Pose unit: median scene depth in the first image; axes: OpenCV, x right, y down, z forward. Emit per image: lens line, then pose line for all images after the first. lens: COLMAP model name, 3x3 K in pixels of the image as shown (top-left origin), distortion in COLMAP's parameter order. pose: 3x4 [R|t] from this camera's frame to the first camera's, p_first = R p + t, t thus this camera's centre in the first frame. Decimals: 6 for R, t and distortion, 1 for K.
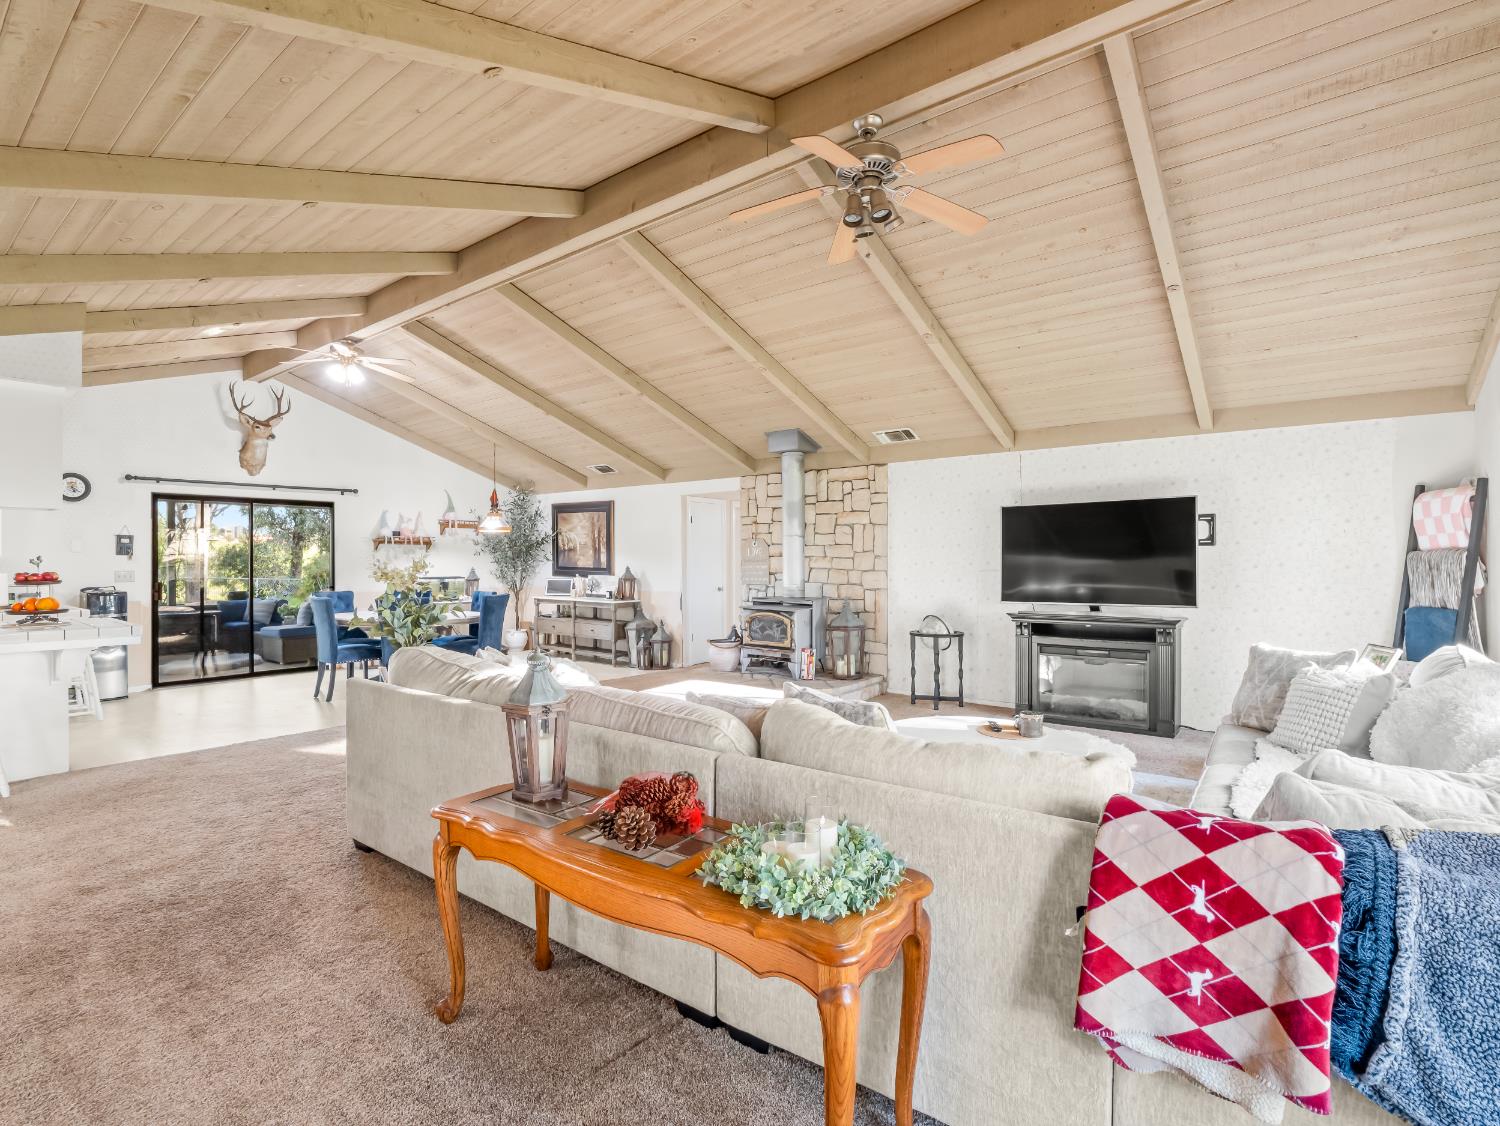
lens RADIAL K [[712.5, 0, 747.4], [0, 712.5, 555.7], [0, 0, 1]] dist [-0.013355, -0.000397]
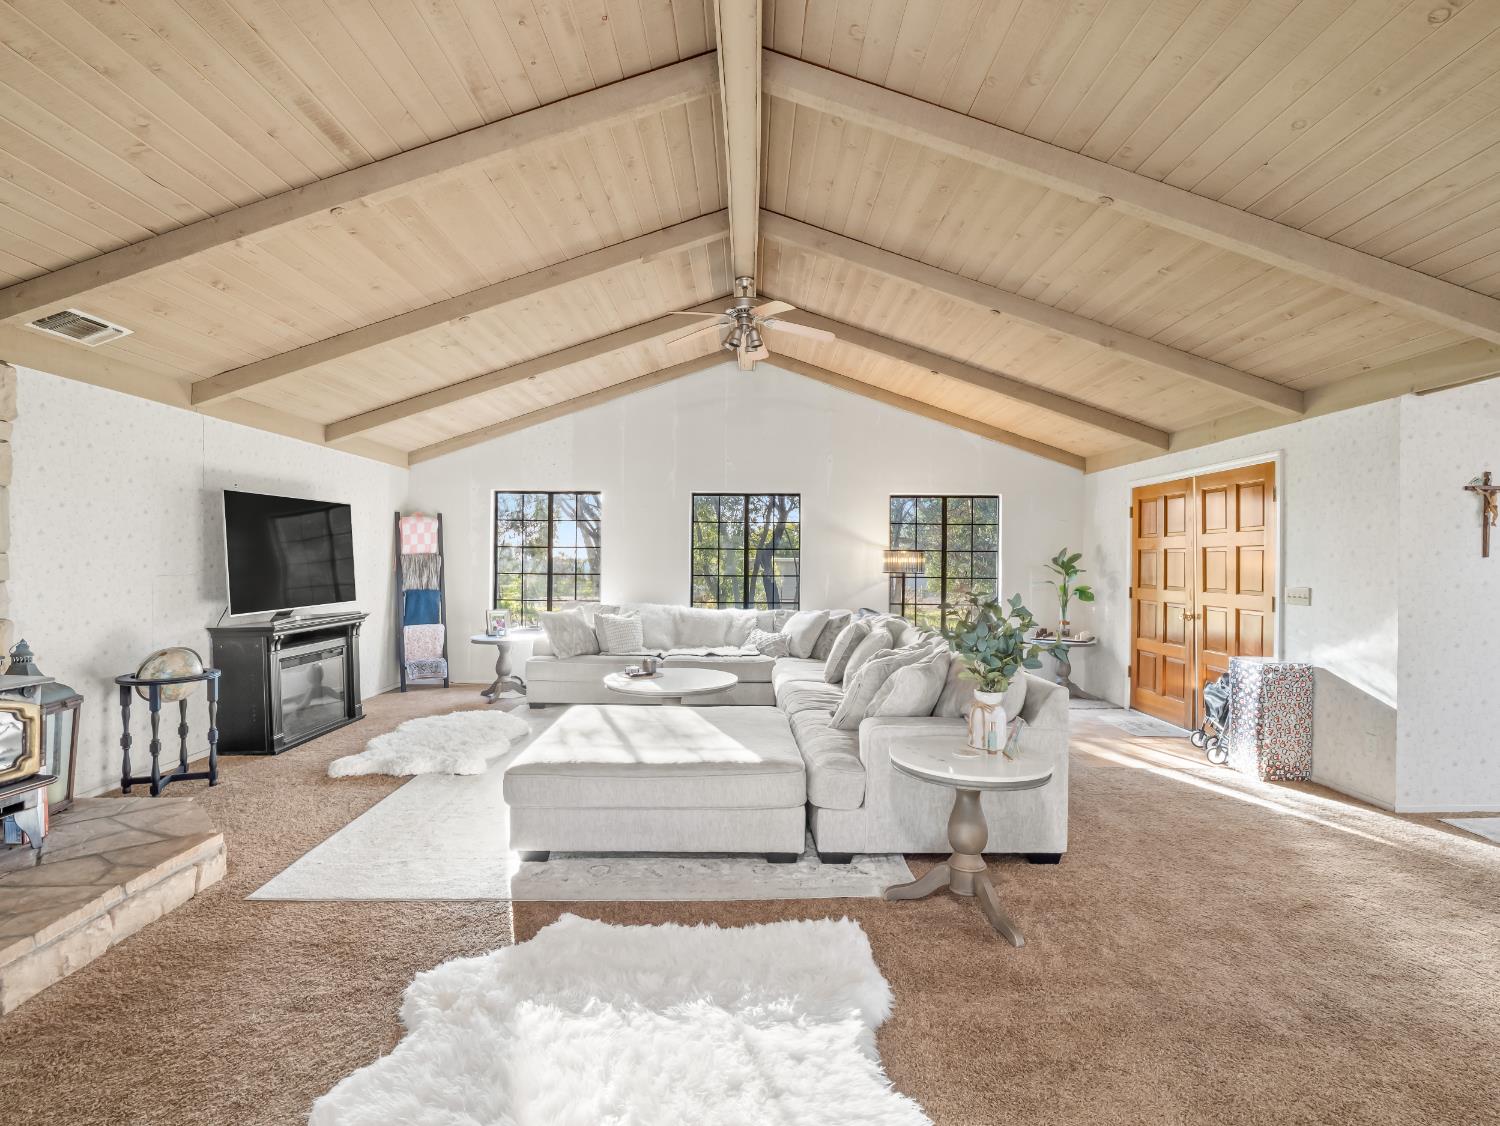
lens RADIAL K [[726.8, 0, 747.4], [0, 726.8, 559.5], [0, 0, 1]] dist [-0.013989, -0.000442]
pose [[-0.610042, -0.000762, 0.792369, -0.624112], [-0.008600, 0.999947, -0.005659, 0.005570], [-0.792322, -0.010267, -0.610016, 1.116418]]
